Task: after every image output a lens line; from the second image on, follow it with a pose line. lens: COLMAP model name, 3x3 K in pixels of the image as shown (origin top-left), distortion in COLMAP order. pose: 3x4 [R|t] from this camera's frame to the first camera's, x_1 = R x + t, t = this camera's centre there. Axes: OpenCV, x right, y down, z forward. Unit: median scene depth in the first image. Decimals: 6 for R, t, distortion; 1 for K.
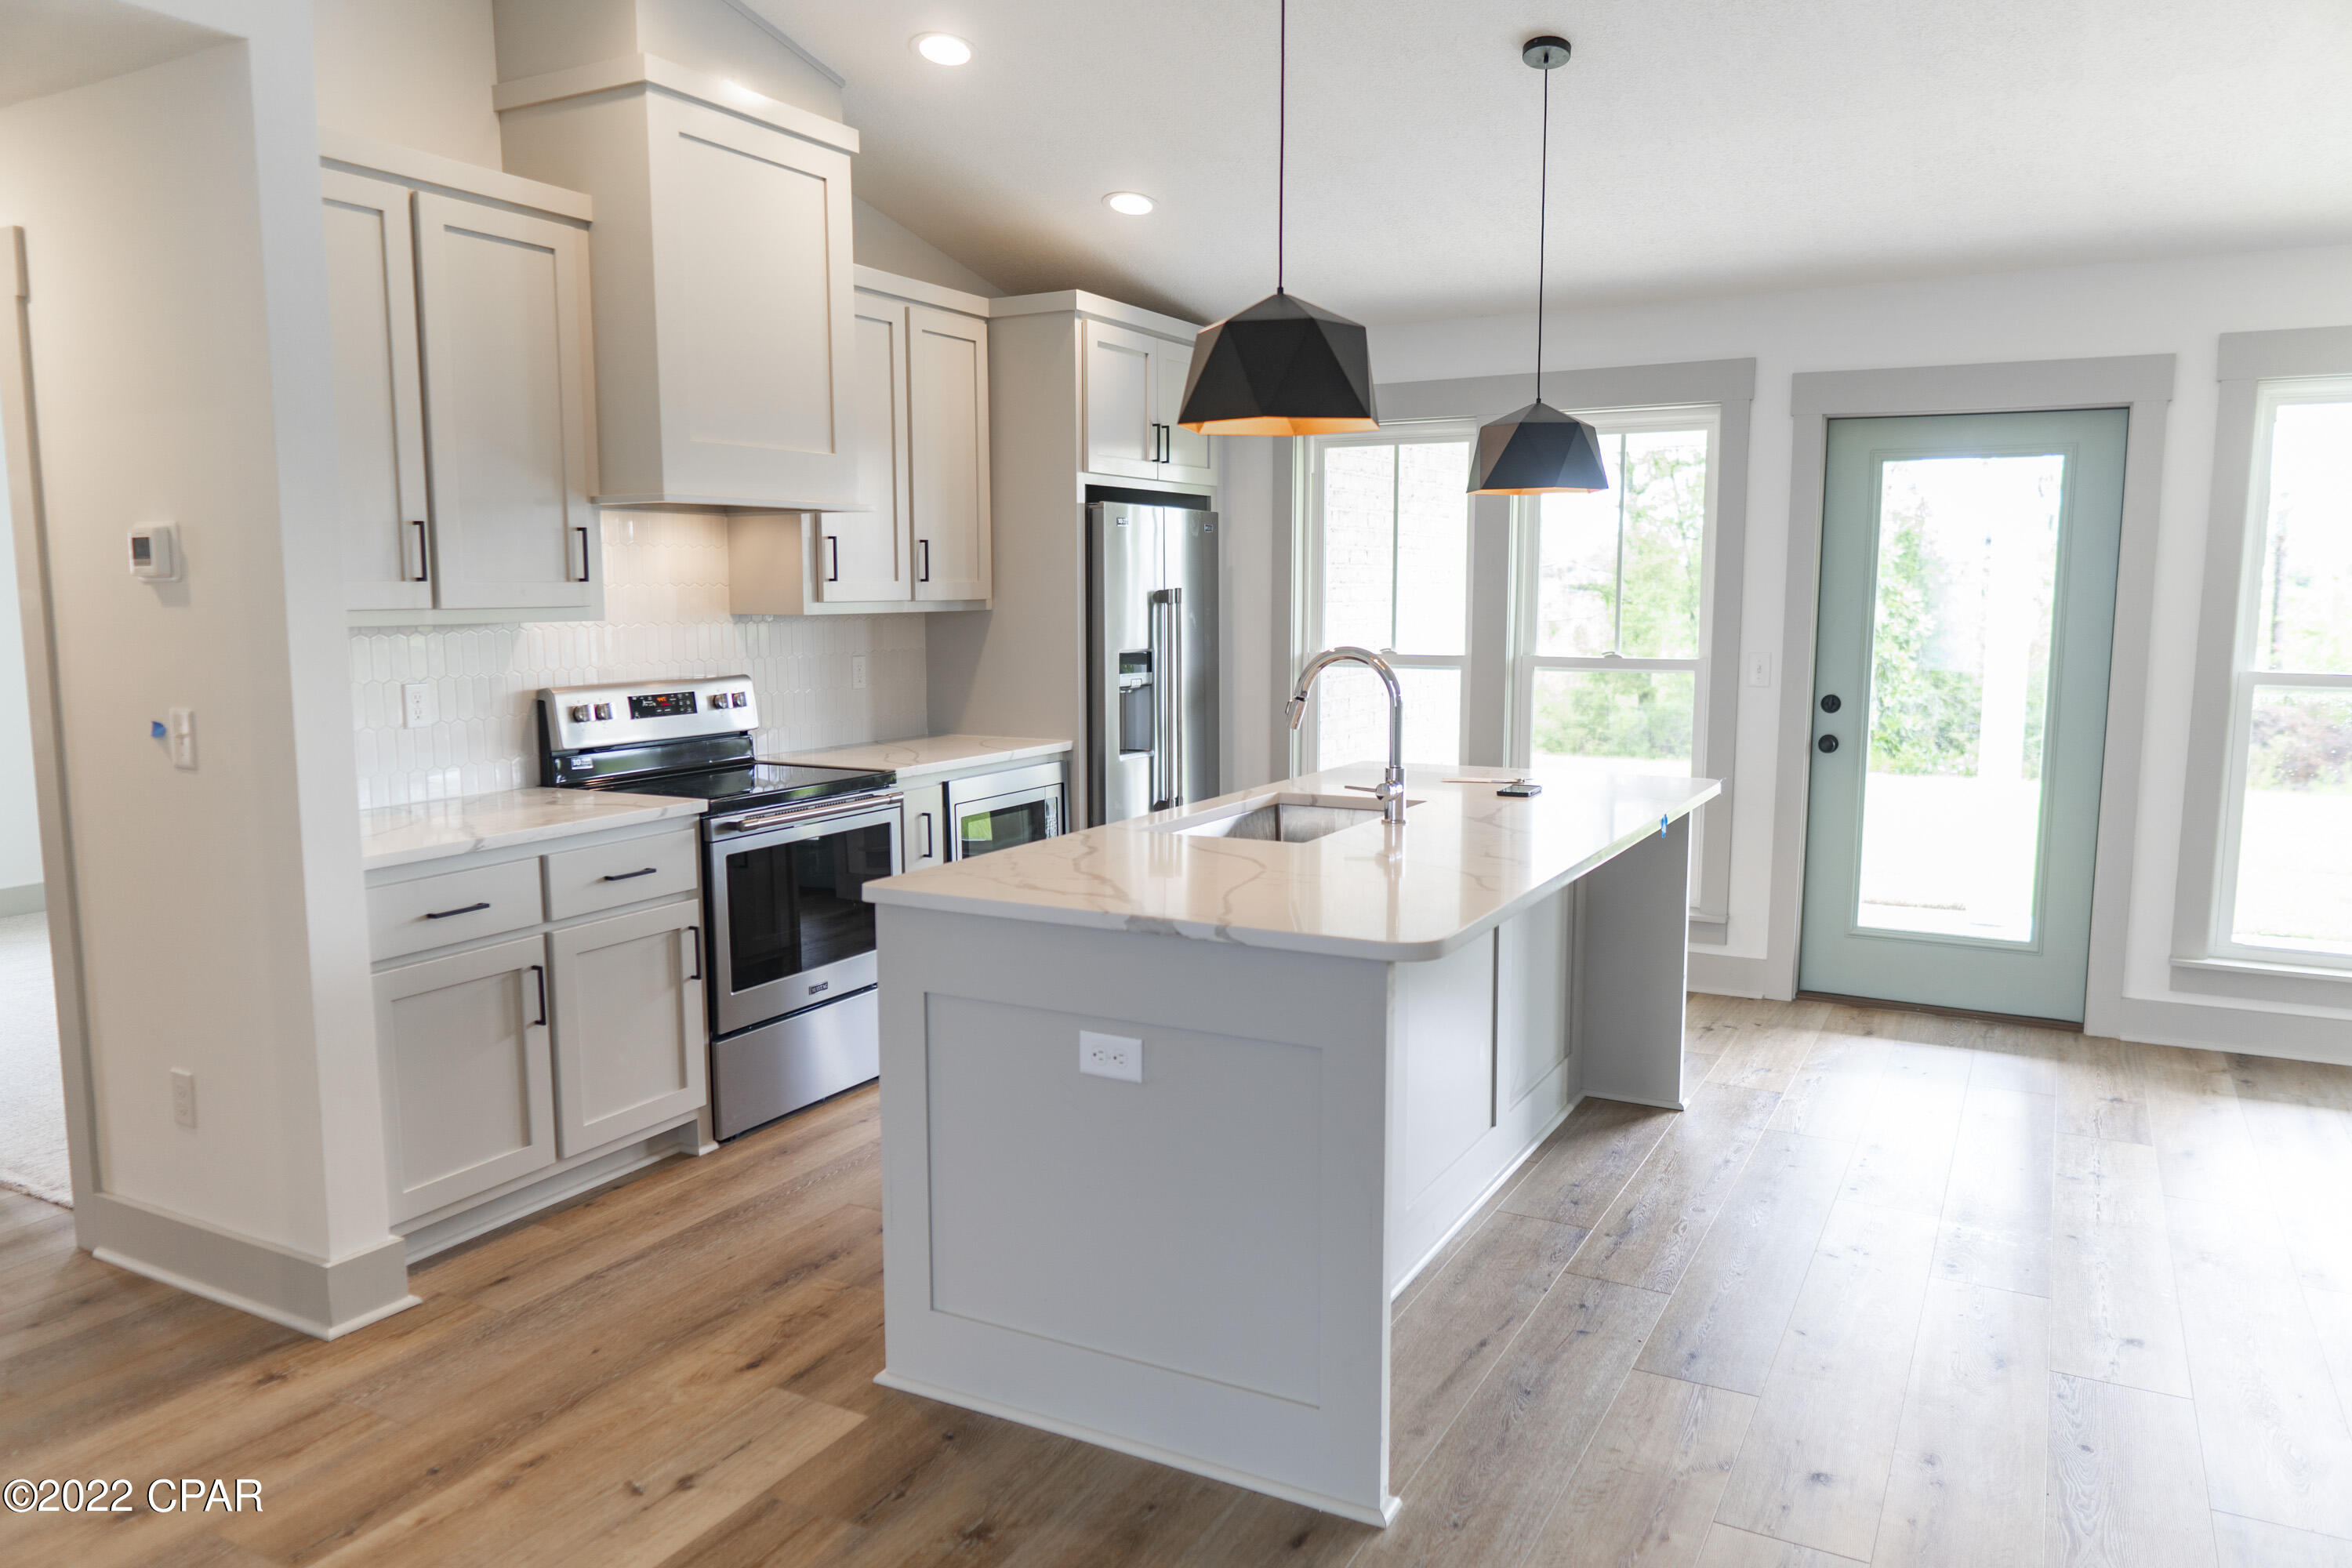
lens RADIAL K [[1649.3, 0, 1180.2], [0, 1649.3, 787.3], [0, 0, 1]] dist [-0.011573, -0.003085]
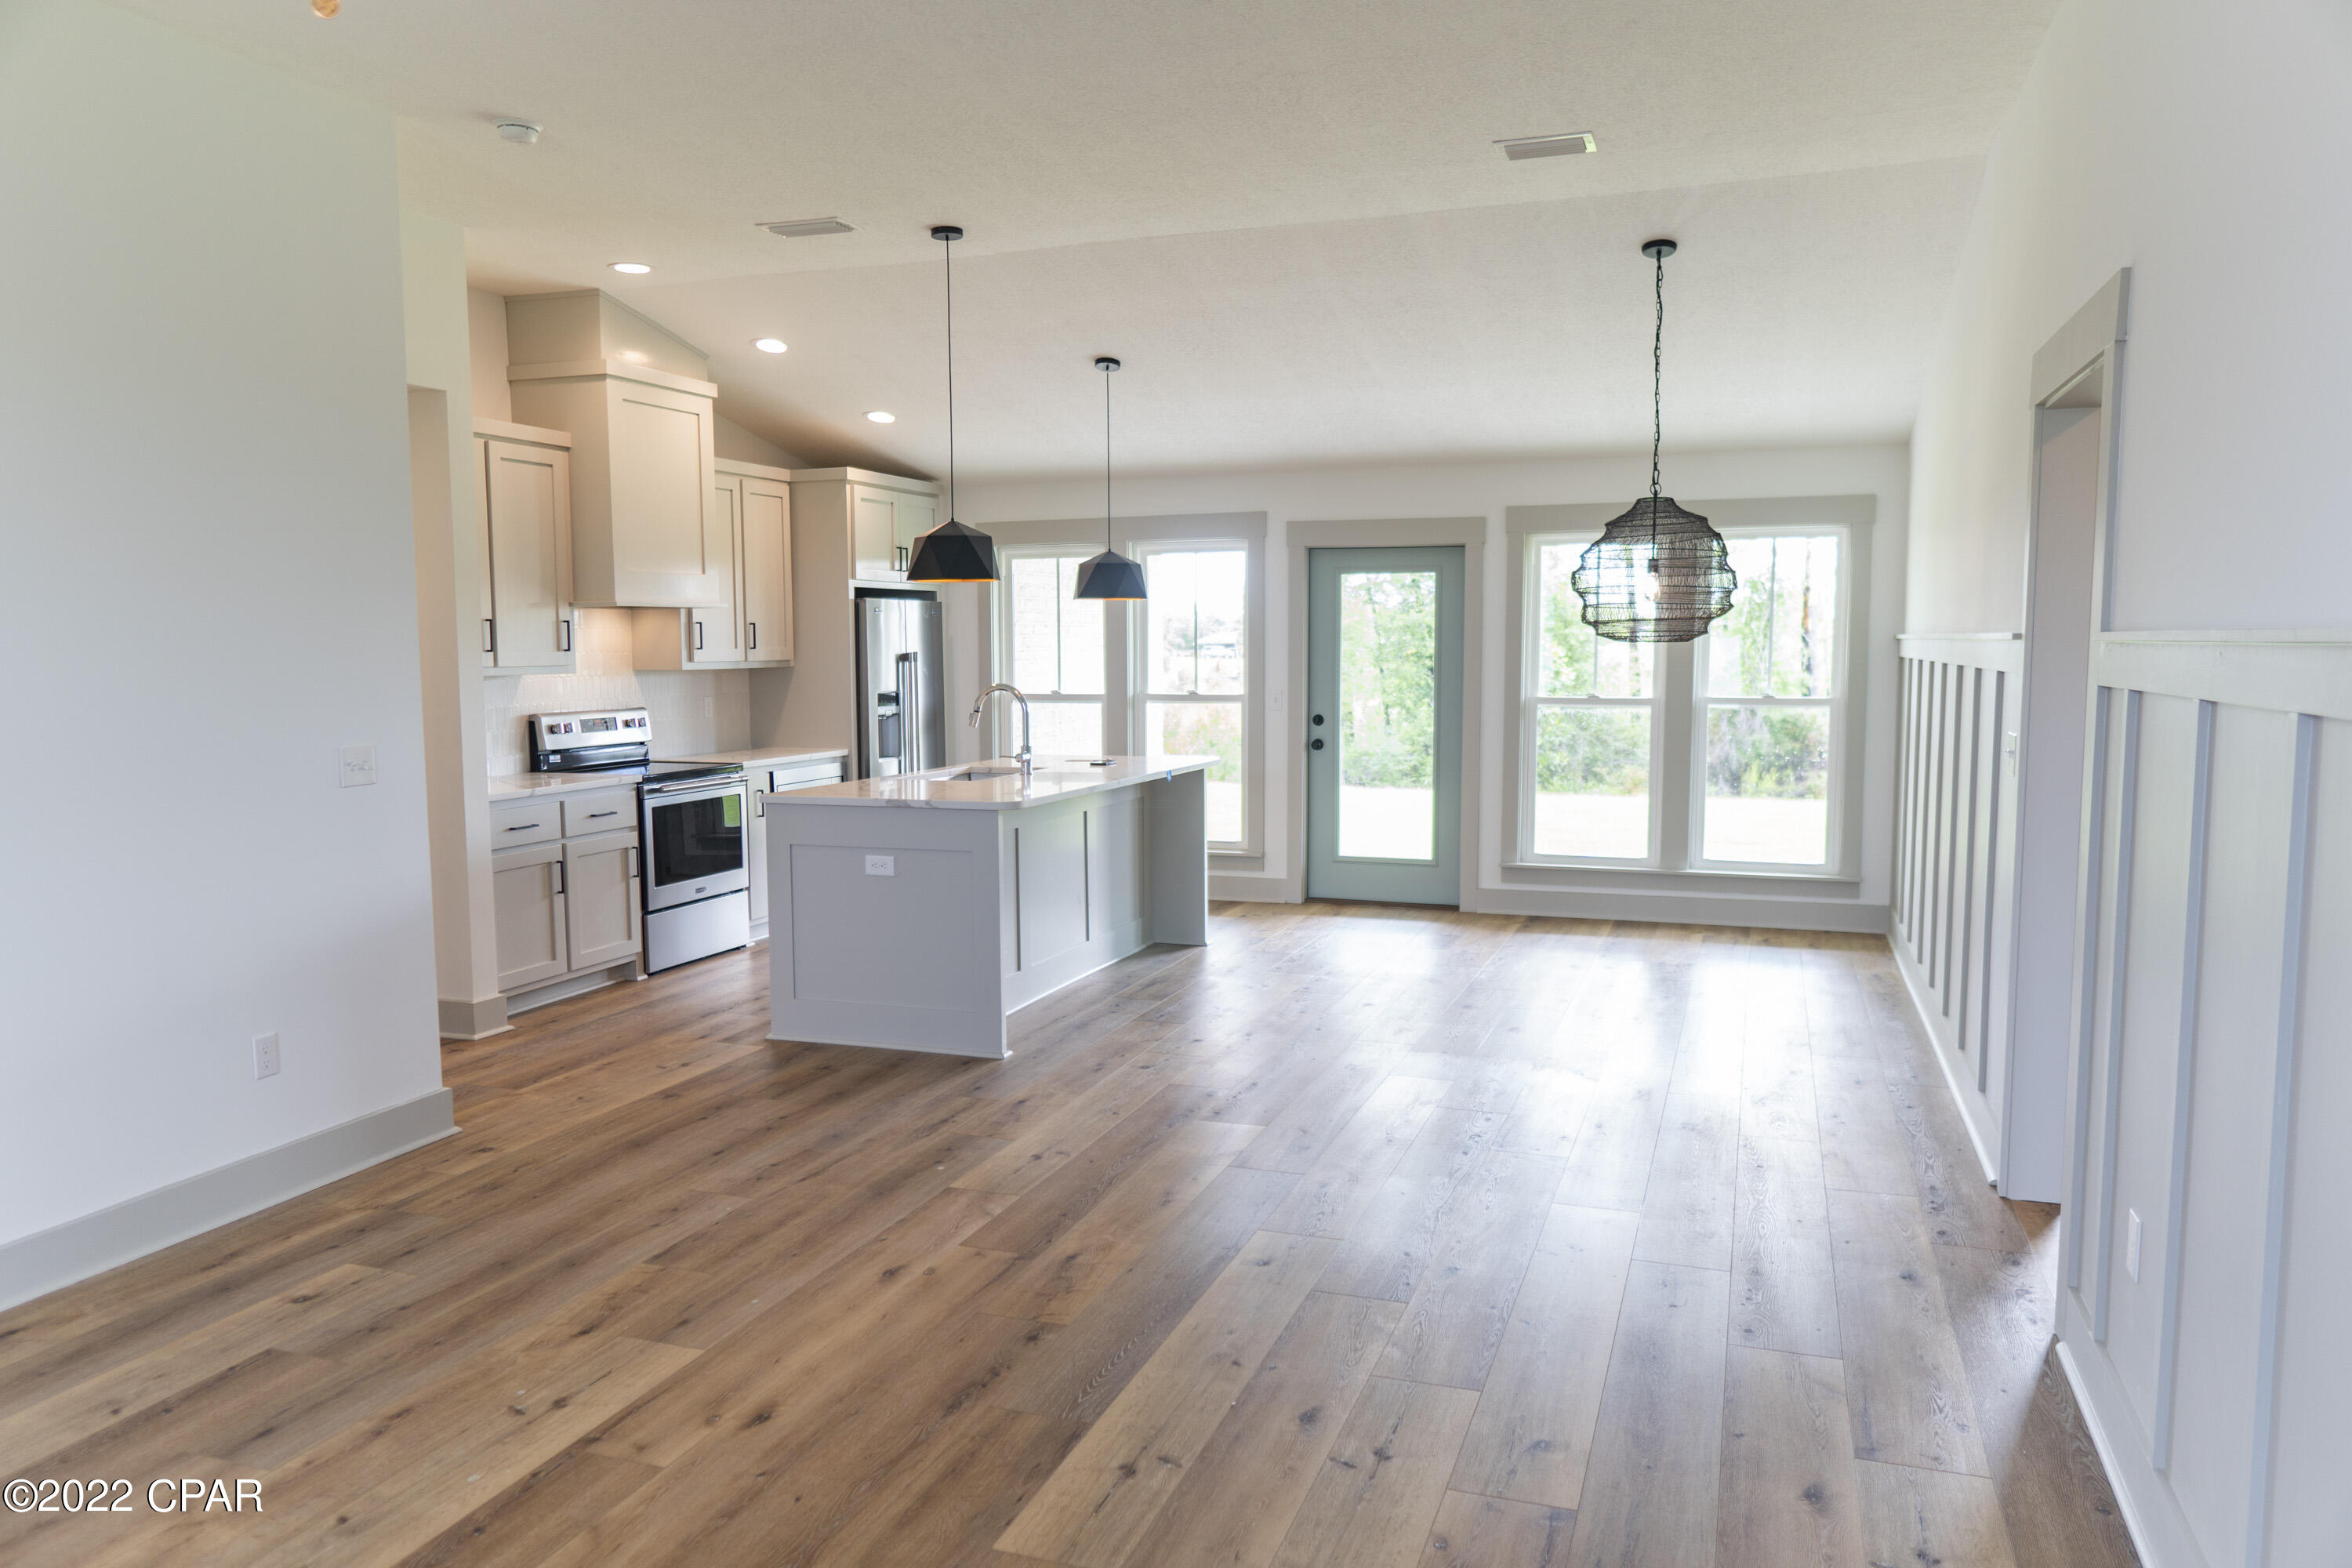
lens RADIAL K [[1649.3, 0, 1180.2], [0, 1649.3, 787.3], [0, 0, 1]] dist [-0.011573, -0.003085]
pose [[0.988955, -0.017192, 0.147212, 0.017568], [0.022297, 0.999203, -0.033098, 0.076243], [-0.146526, 0.036015, 0.988551, -0.679236]]
